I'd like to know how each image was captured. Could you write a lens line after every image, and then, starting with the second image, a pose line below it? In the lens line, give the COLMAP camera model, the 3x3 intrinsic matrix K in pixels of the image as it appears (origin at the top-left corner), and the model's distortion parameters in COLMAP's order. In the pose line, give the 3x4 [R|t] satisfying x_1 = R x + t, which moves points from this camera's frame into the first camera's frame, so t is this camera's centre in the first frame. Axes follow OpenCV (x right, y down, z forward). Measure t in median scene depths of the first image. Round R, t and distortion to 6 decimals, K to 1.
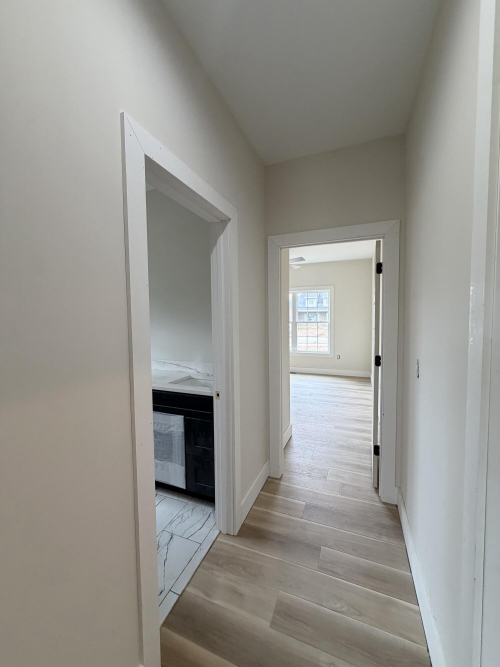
lens RADIAL K [[263.8, 0, 251.0], [0, 263.8, 331.8], [0, 0, 1]] dist [-0.000557, 0.000355]
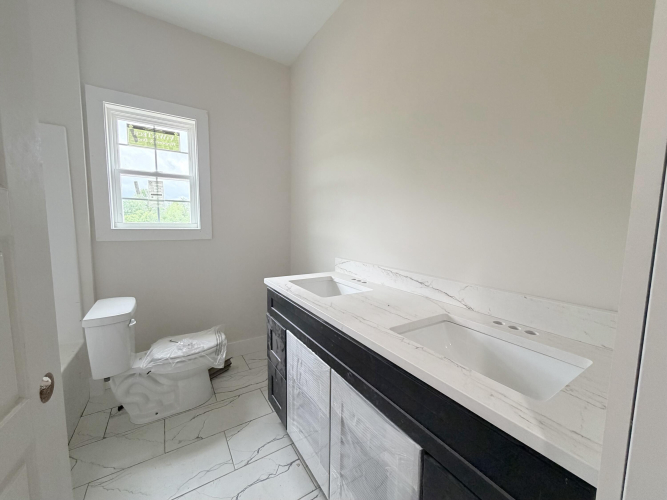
lens RADIAL K [[263.8, 0, 335.1], [0, 263.8, 248.8], [0, 0, 1]] dist [-0.000557, 0.000355]
pose [[0.809650, 0.081017, -0.581294, -0.141292], [-0.064672, 0.996711, 0.048837, 0.053124], [0.583339, -0.001948, 0.812226, 0.553238]]
